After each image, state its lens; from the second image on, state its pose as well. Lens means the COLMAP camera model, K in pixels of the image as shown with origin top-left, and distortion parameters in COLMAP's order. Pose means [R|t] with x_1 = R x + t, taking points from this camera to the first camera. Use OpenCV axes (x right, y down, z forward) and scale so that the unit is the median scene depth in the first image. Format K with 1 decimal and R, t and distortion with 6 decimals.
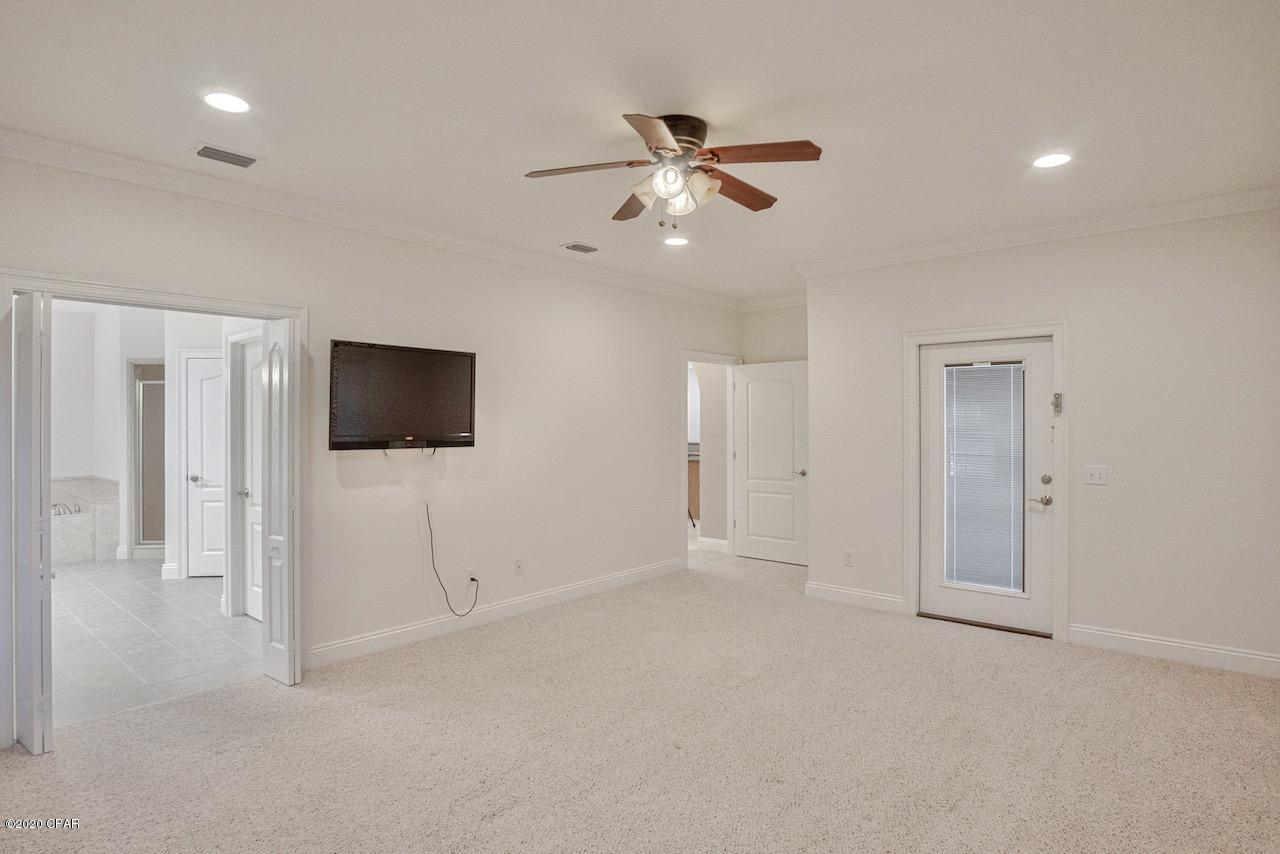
lens RADIAL K [[681.5, 0, 627.0], [0, 681.5, 420.1], [0, 0, 1]] dist [-0.023429, 0.002649]
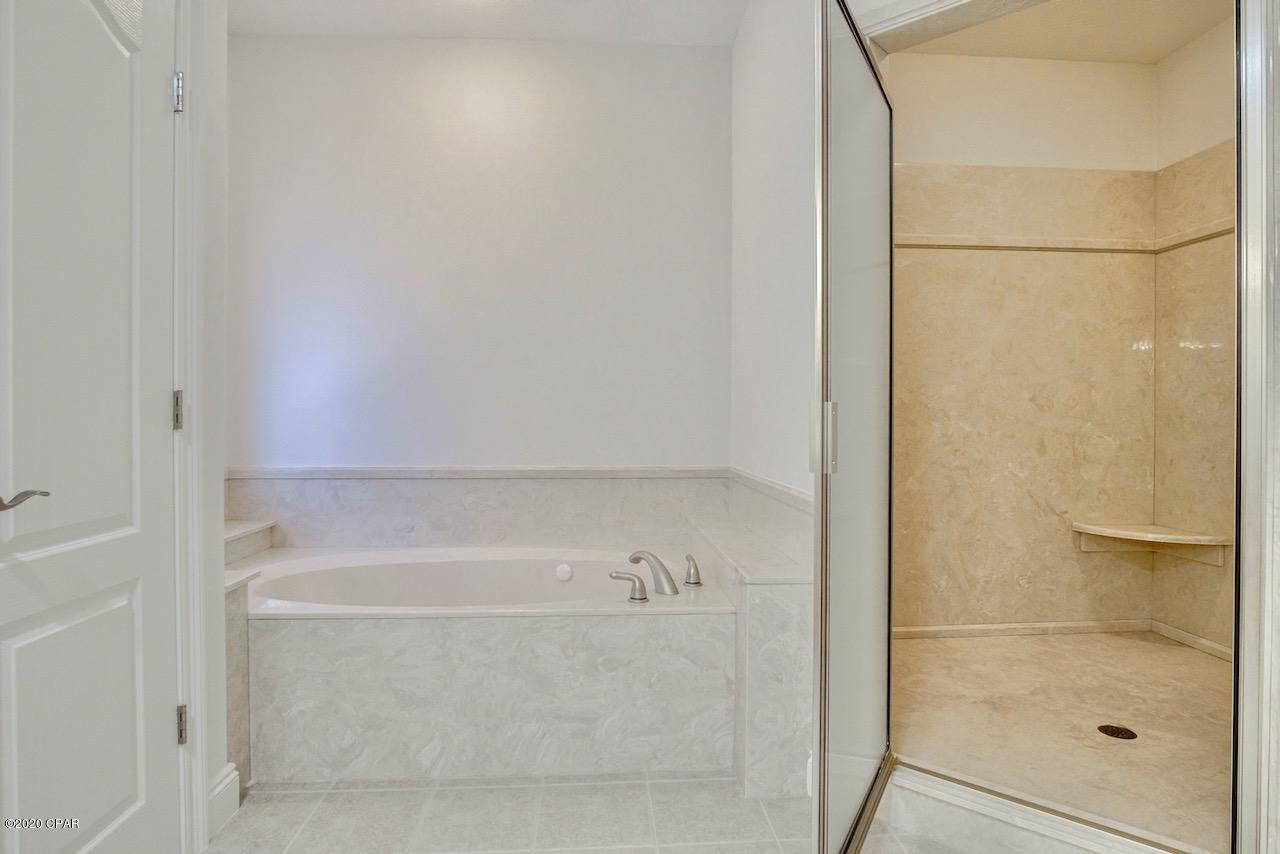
lens RADIAL K [[681.5, 0, 627.0], [0, 681.5, 420.1], [0, 0, 1]] dist [-0.023429, 0.002649]
pose [[0.696448, 0.005162, -0.717588, -0.629124], [-0.001331, 0.999982, 0.005902, 0.058782], [0.717606, -0.003155, 0.696442, 0.777556]]
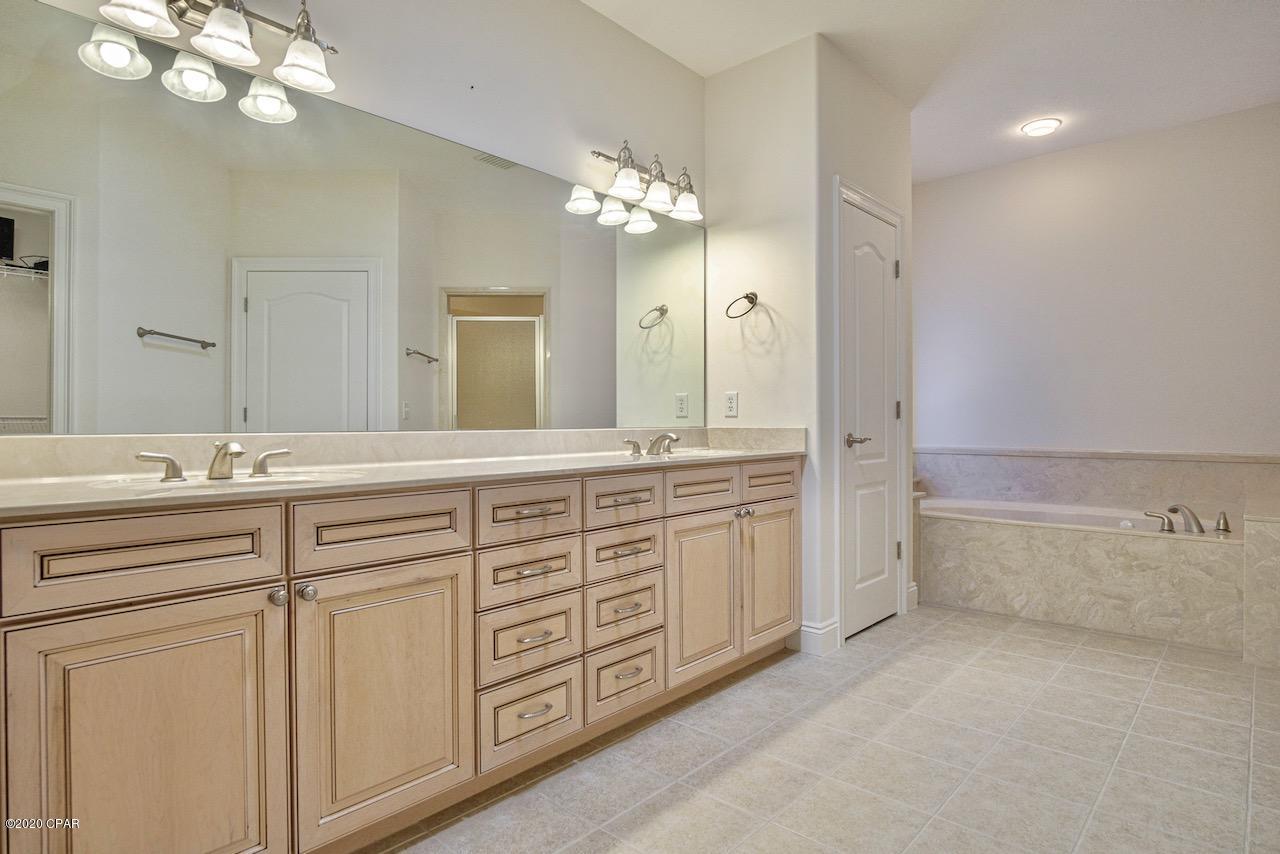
lens RADIAL K [[677.8, 0, 654.1], [0, 677.8, 420.9], [0, 0, 1]] dist [-0.022201, 0.001201]
pose [[-0.019277, -0.000872, -0.999814, -0.383302], [0.001823, 0.999998, -0.000908, 0.065187], [0.999813, -0.001840, -0.019276, 0.653110]]
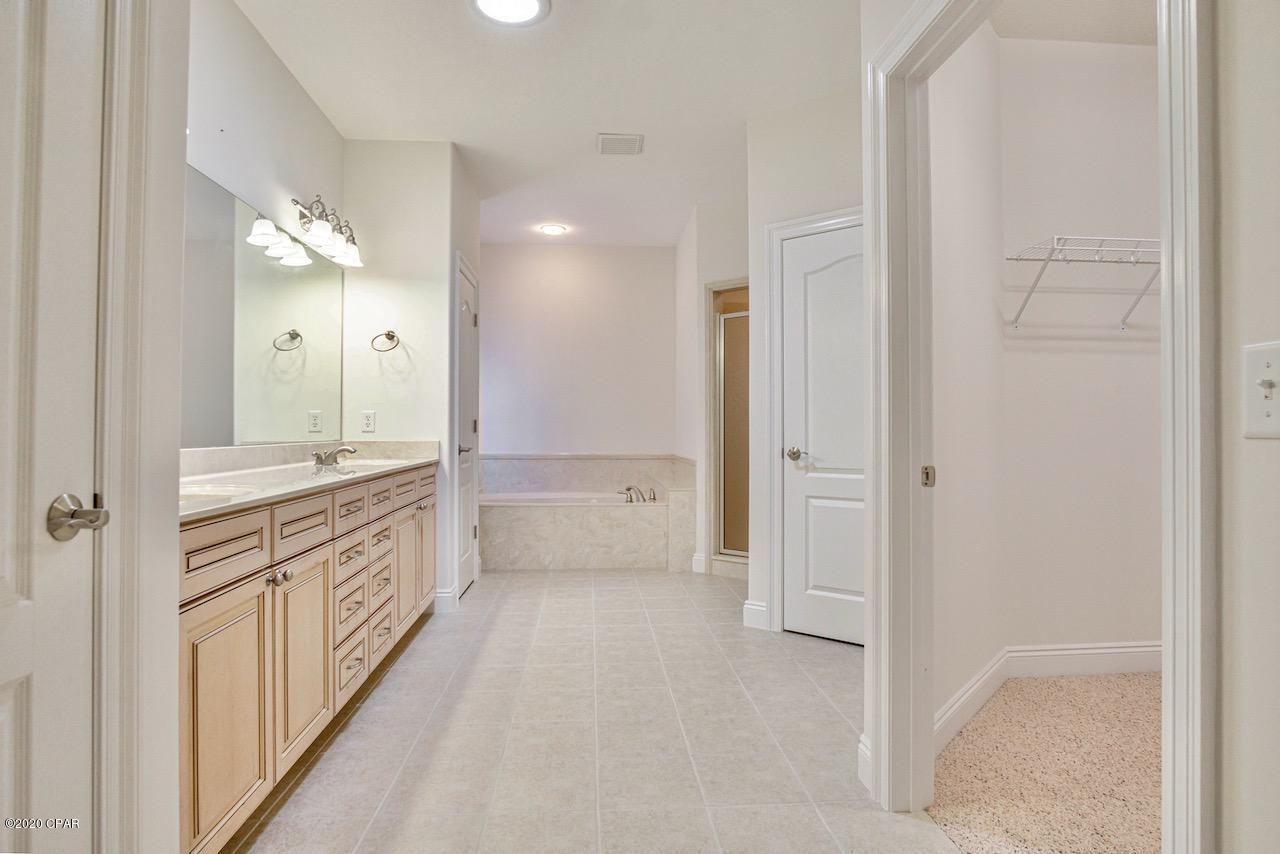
lens RADIAL K [[681.5, 0, 627.0], [0, 681.5, 420.1], [0, 0, 1]] dist [-0.023429, 0.002649]
pose [[0.700244, -0.008061, -0.713858, -0.303984], [-0.001828, 0.999913, -0.013085, 0.059278], [0.713901, 0.010468, 0.700169, 0.459780]]
